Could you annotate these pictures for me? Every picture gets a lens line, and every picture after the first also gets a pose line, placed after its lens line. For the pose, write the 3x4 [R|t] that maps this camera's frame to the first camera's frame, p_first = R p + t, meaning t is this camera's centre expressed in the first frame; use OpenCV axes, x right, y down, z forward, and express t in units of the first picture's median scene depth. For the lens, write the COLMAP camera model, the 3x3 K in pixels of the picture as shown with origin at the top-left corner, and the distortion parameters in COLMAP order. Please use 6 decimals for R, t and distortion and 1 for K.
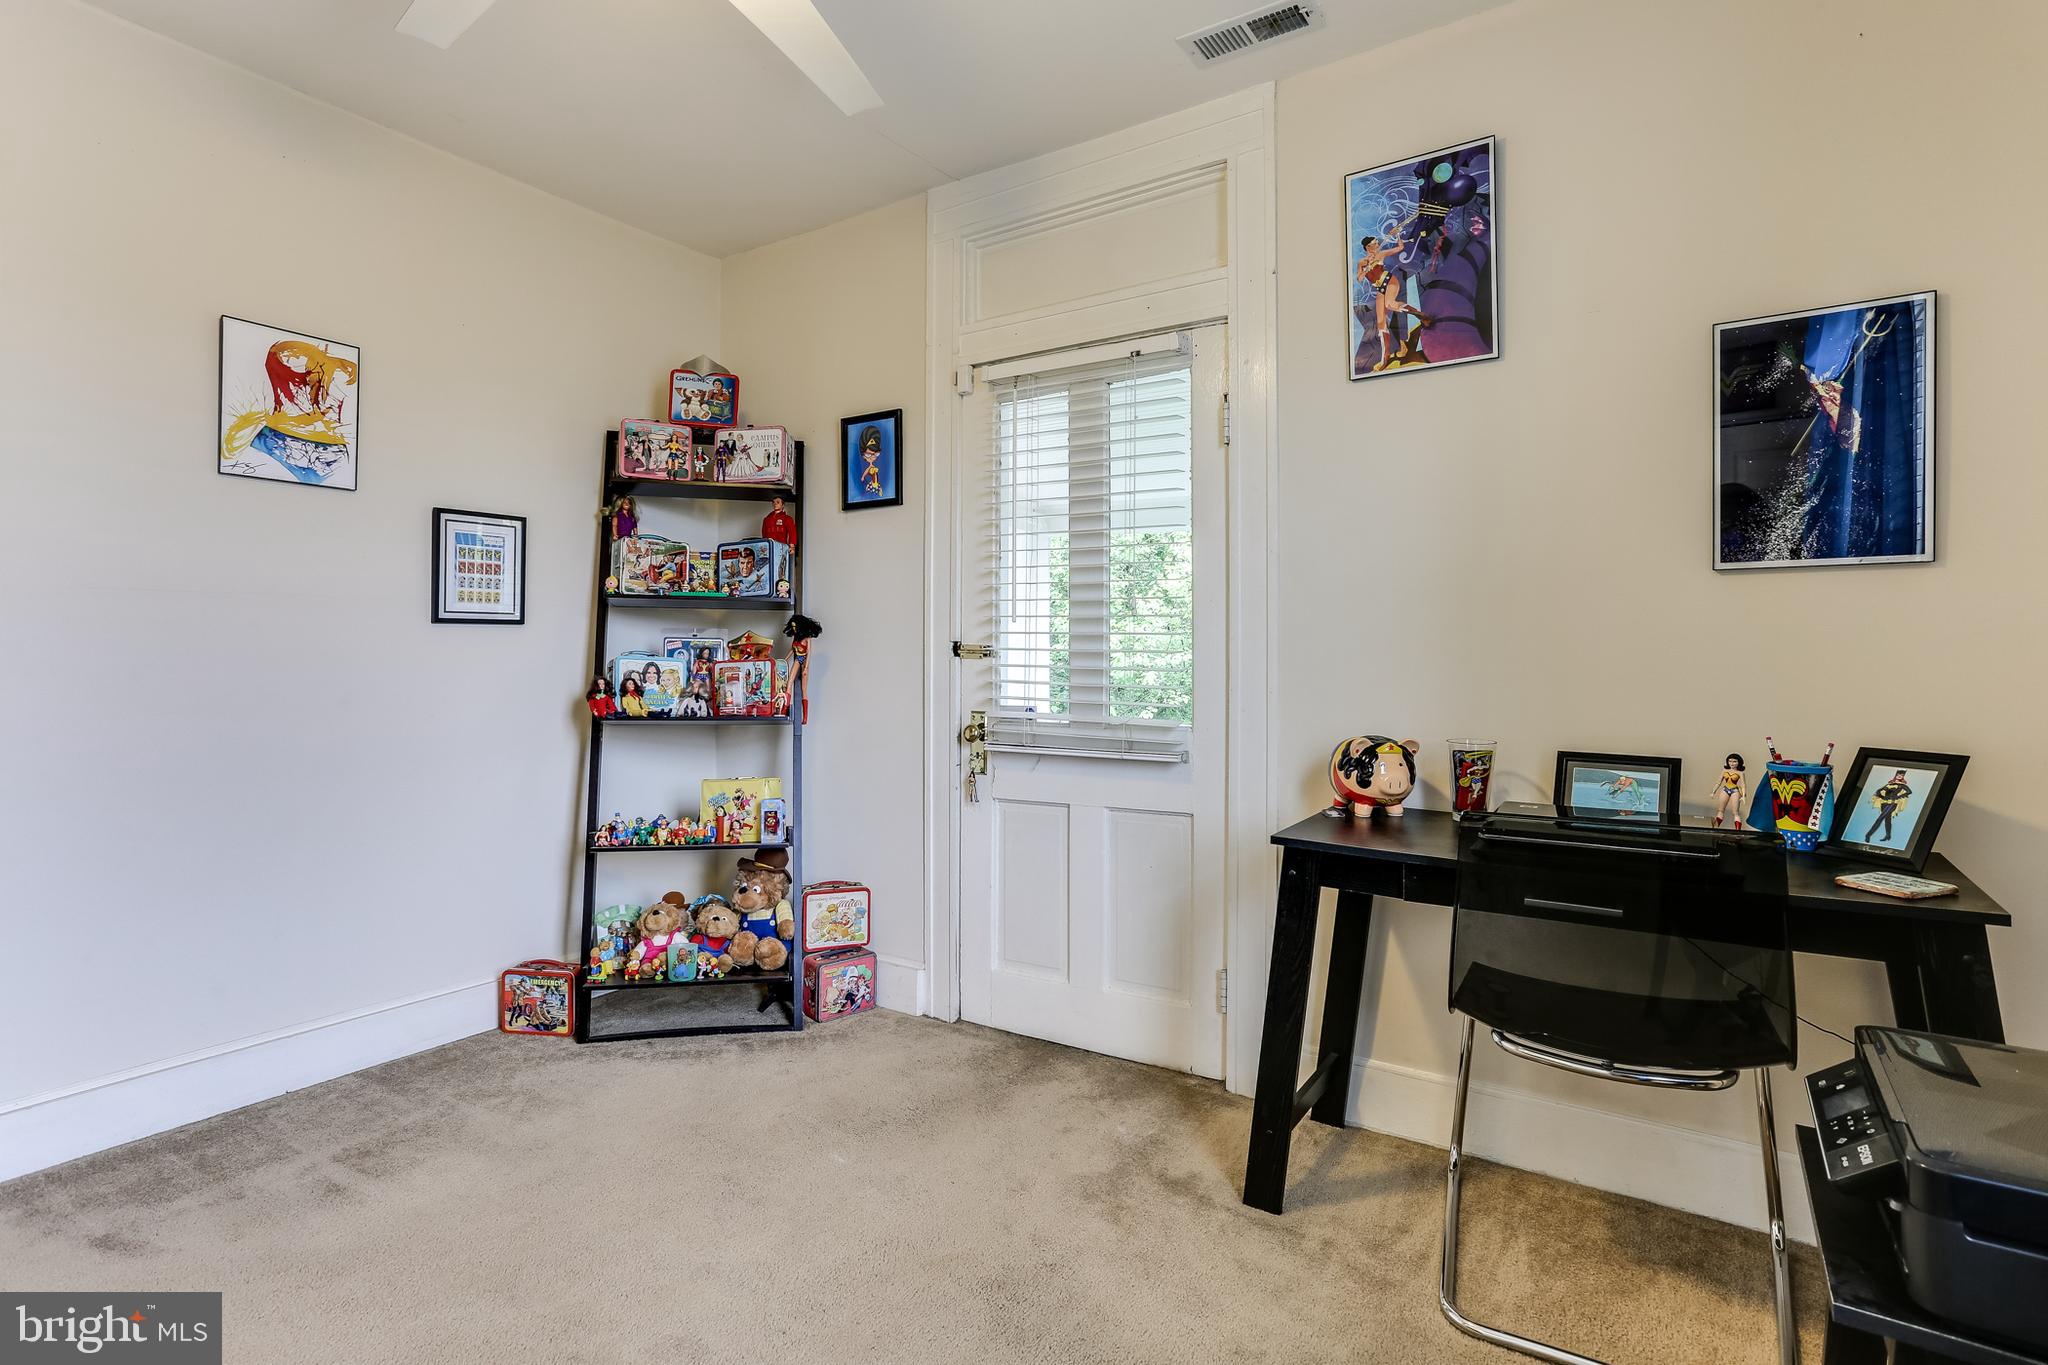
lens RADIAL K [[1018.7, 0, 1019.3], [0, 1018.7, 655.0], [0, 0, 1]] dist [-0.048374, 0.028682]
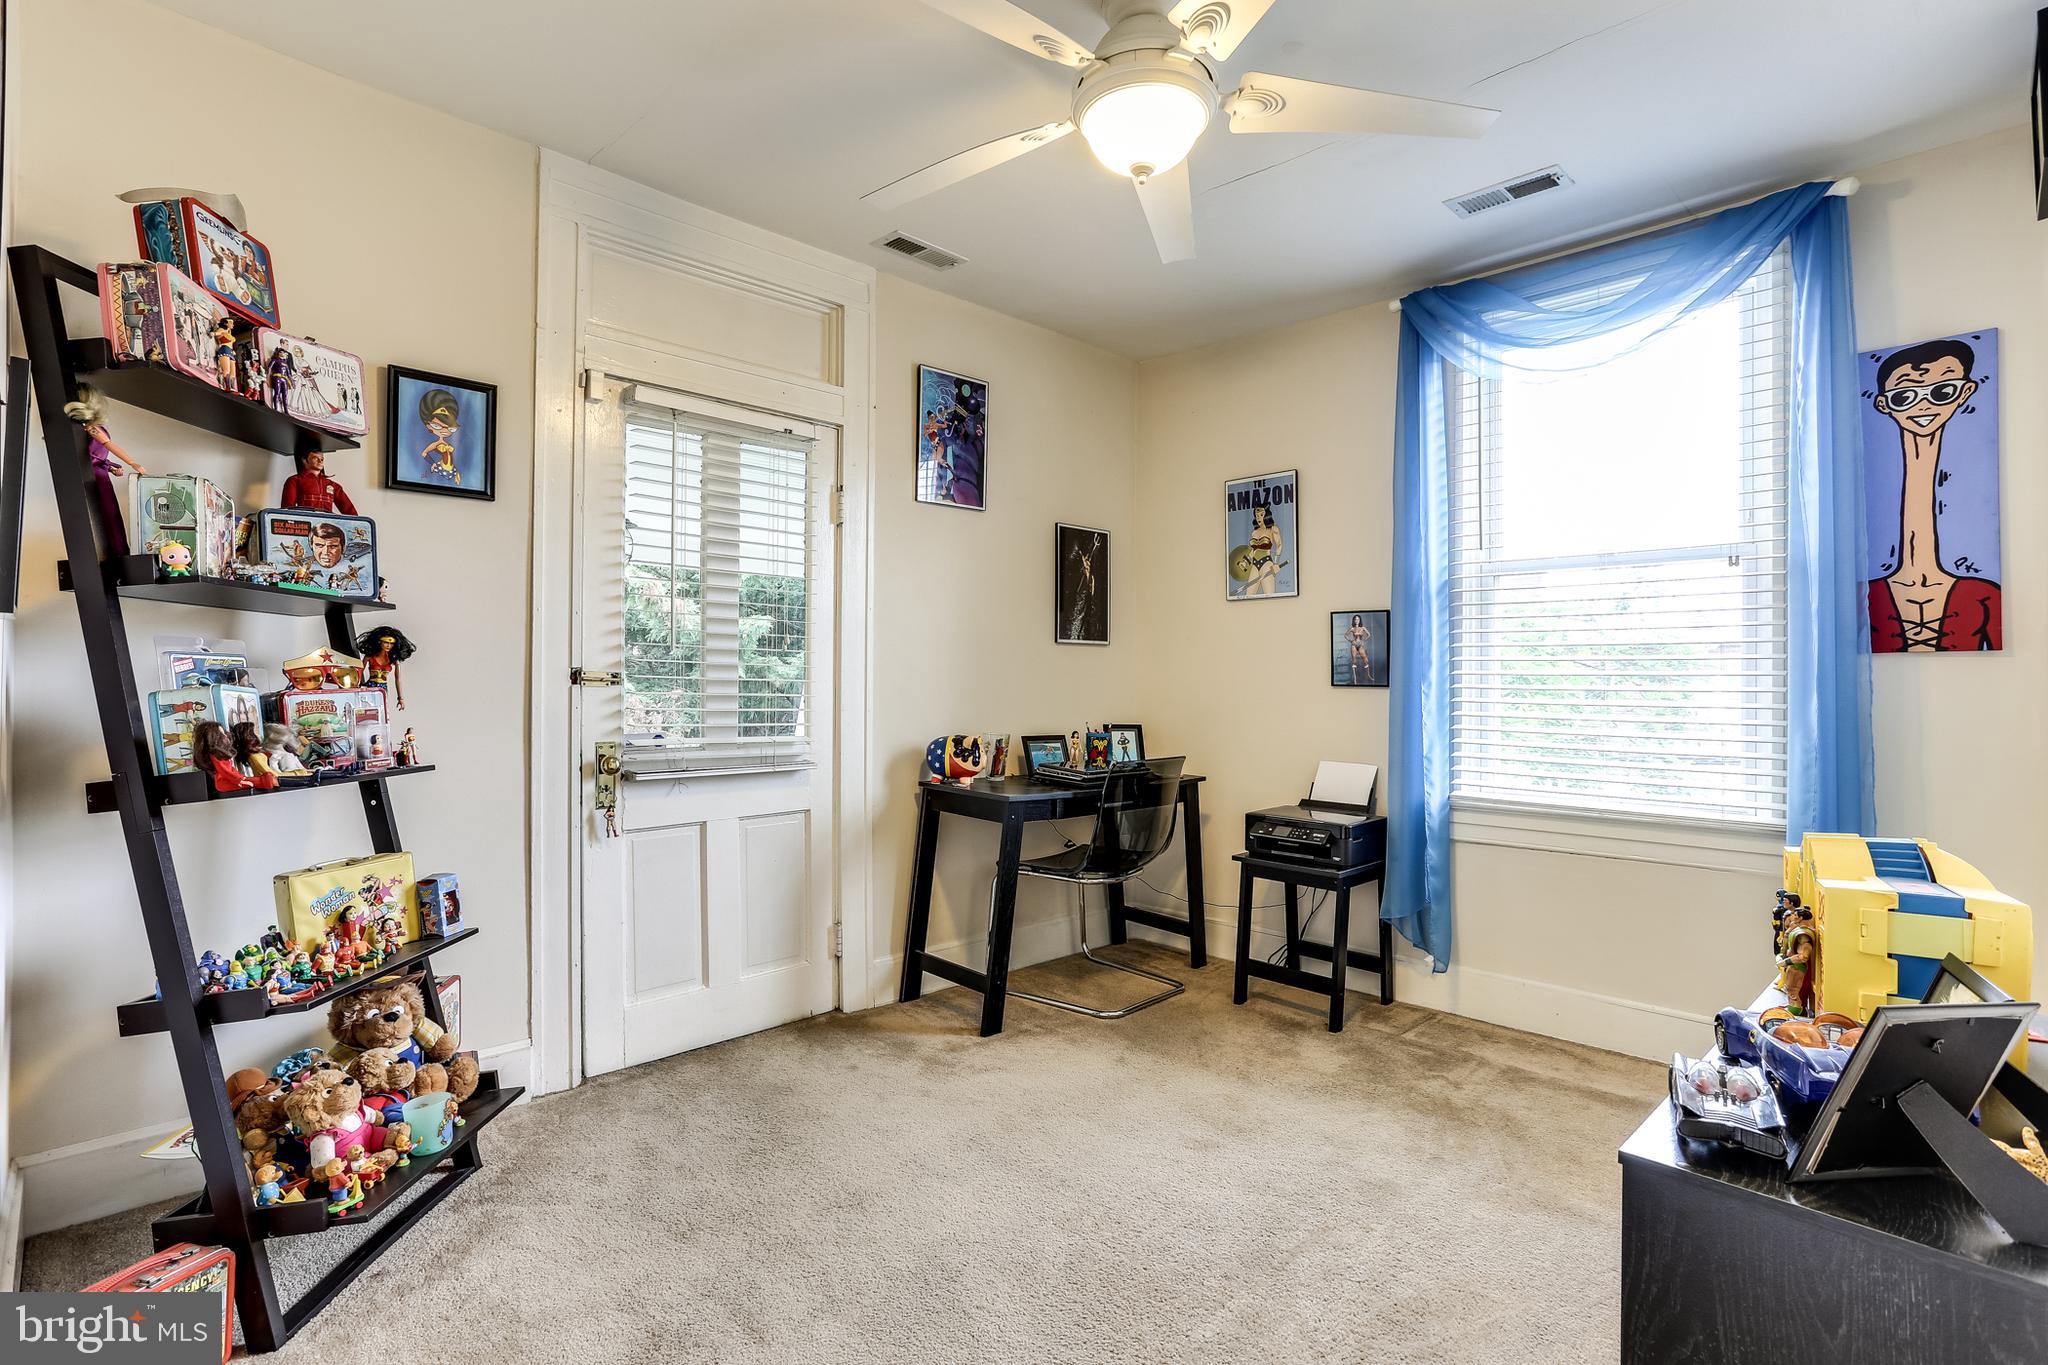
lens RADIAL K [[991.9, 0, 1034.8], [0, 991.9, 680.3], [0, 0, 1]] dist [-0.045974, 0.027594]
pose [[0.188823, 0.001838, 0.982009, -0.917008], [-0.006175, 0.999981, -0.000684, -0.004208], [-0.981992, -0.005935, 0.188830, 0.464832]]
